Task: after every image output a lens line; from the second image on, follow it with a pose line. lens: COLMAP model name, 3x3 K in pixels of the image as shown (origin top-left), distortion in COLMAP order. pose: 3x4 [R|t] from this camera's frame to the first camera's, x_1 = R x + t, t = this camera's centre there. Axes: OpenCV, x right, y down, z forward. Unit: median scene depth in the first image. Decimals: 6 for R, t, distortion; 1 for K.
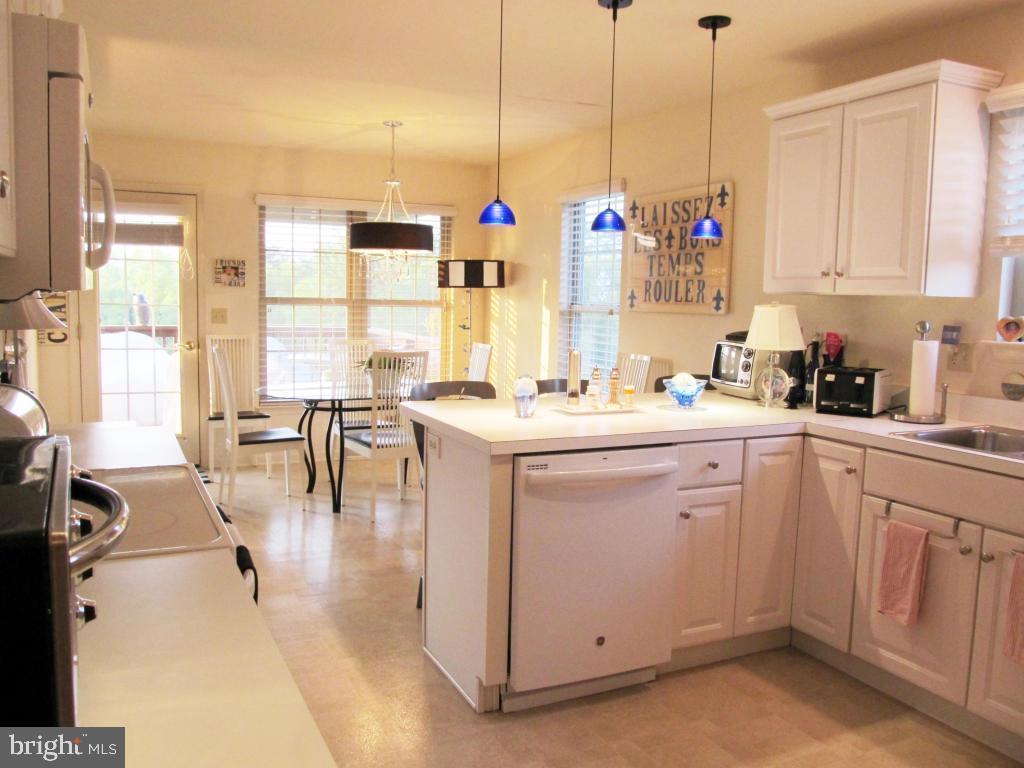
lens RADIAL K [[848.0, 0, 512.3], [0, 848.0, 397.6], [0, 0, 1]] dist [-0.072663, 0.054499]
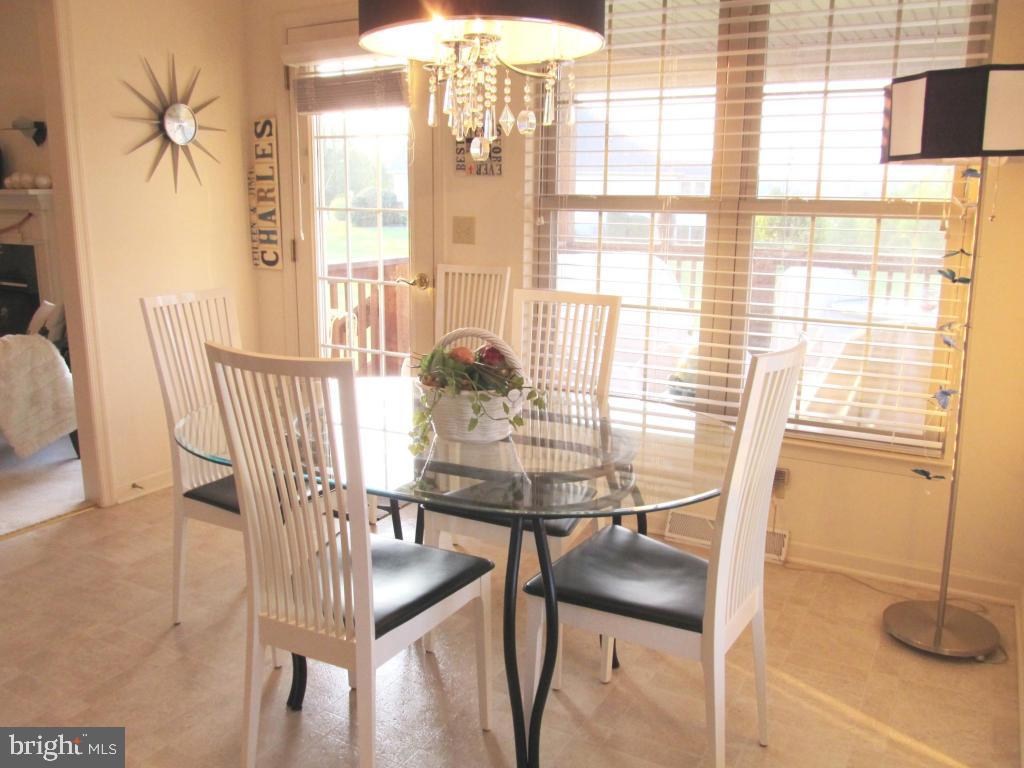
lens RADIAL K [[848.0, 0, 512.3], [0, 848.0, 397.6], [0, 0, 1]] dist [-0.072663, 0.054499]
pose [[0.564122, 0.174475, -0.807047, 0.138770], [-0.090709, 0.984599, 0.149455, -0.074550], [0.820693, -0.011105, 0.571261, 0.704309]]
